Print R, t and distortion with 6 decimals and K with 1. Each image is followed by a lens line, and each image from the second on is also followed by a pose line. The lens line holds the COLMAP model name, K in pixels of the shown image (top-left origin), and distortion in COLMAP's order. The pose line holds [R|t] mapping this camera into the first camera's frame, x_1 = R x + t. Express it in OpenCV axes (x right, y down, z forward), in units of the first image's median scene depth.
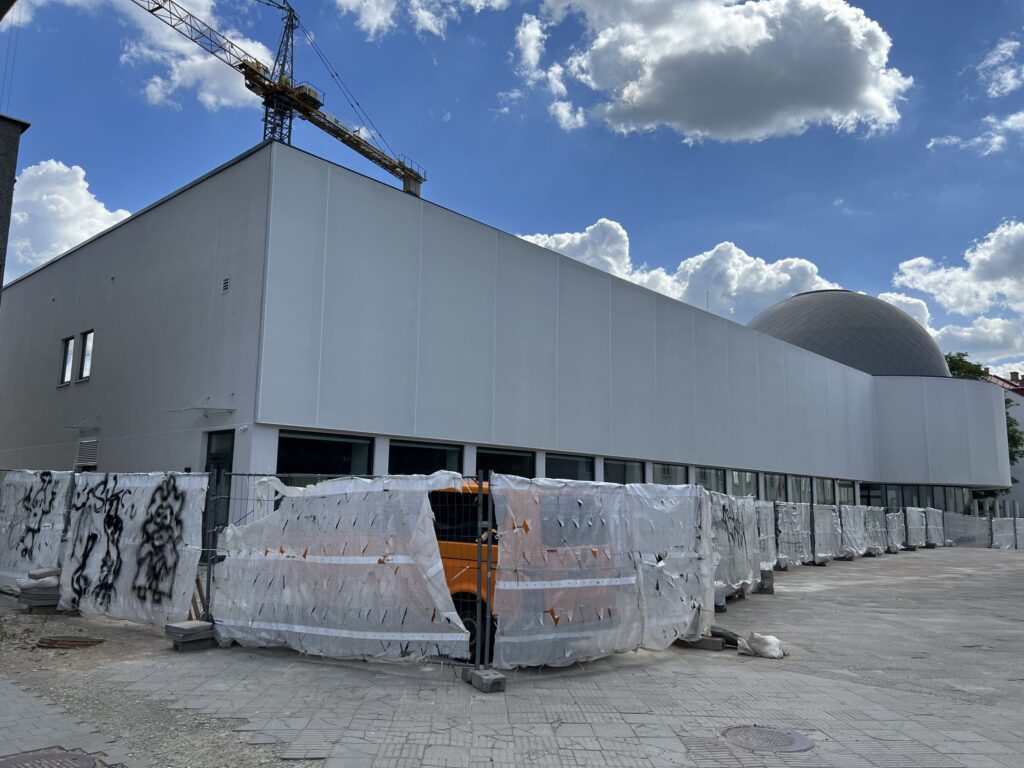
lens RADIAL K [[781.2, 0, 512.2], [0, 781.2, 384.5], [0, 0, 1]] dist [-0.004928, -0.006228]
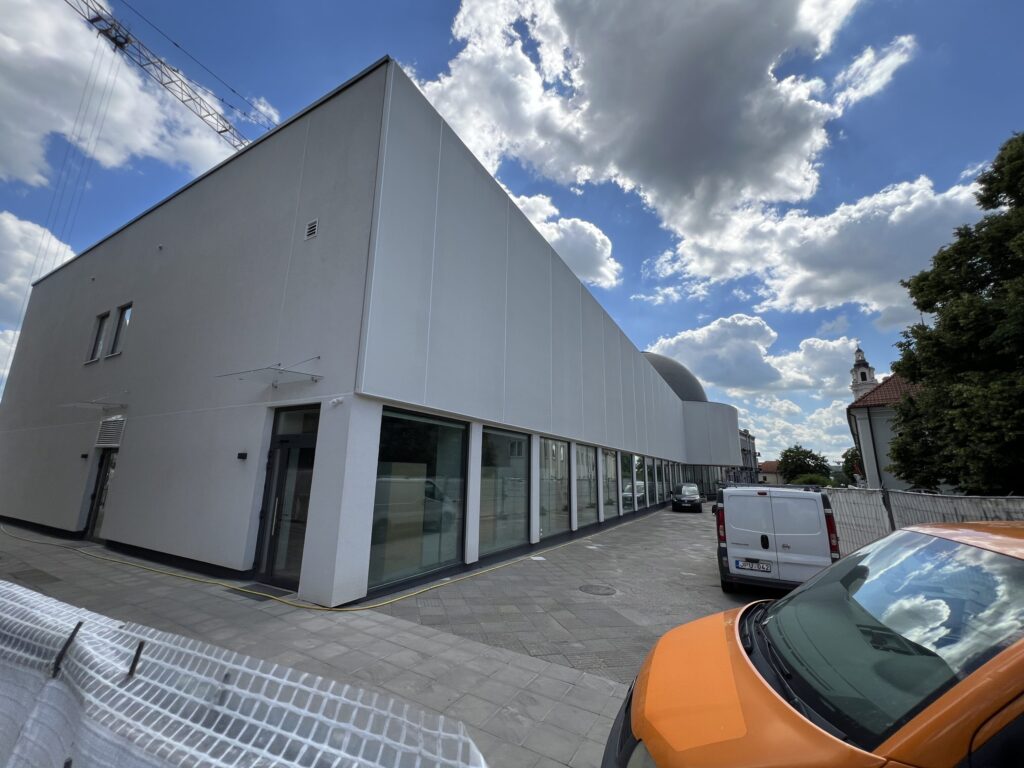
lens RADIAL K [[410.0, 0, 511.8], [0, 410.0, 384.4], [0, 0, 1]] dist [-0.000962, -0.000019]
pose [[0.975258, 0.049675, 0.215416, -0.231002], [-0.038170, 0.997630, -0.057249, 0.048266], [-0.217750, 0.047610, 0.974843, 0.507924]]
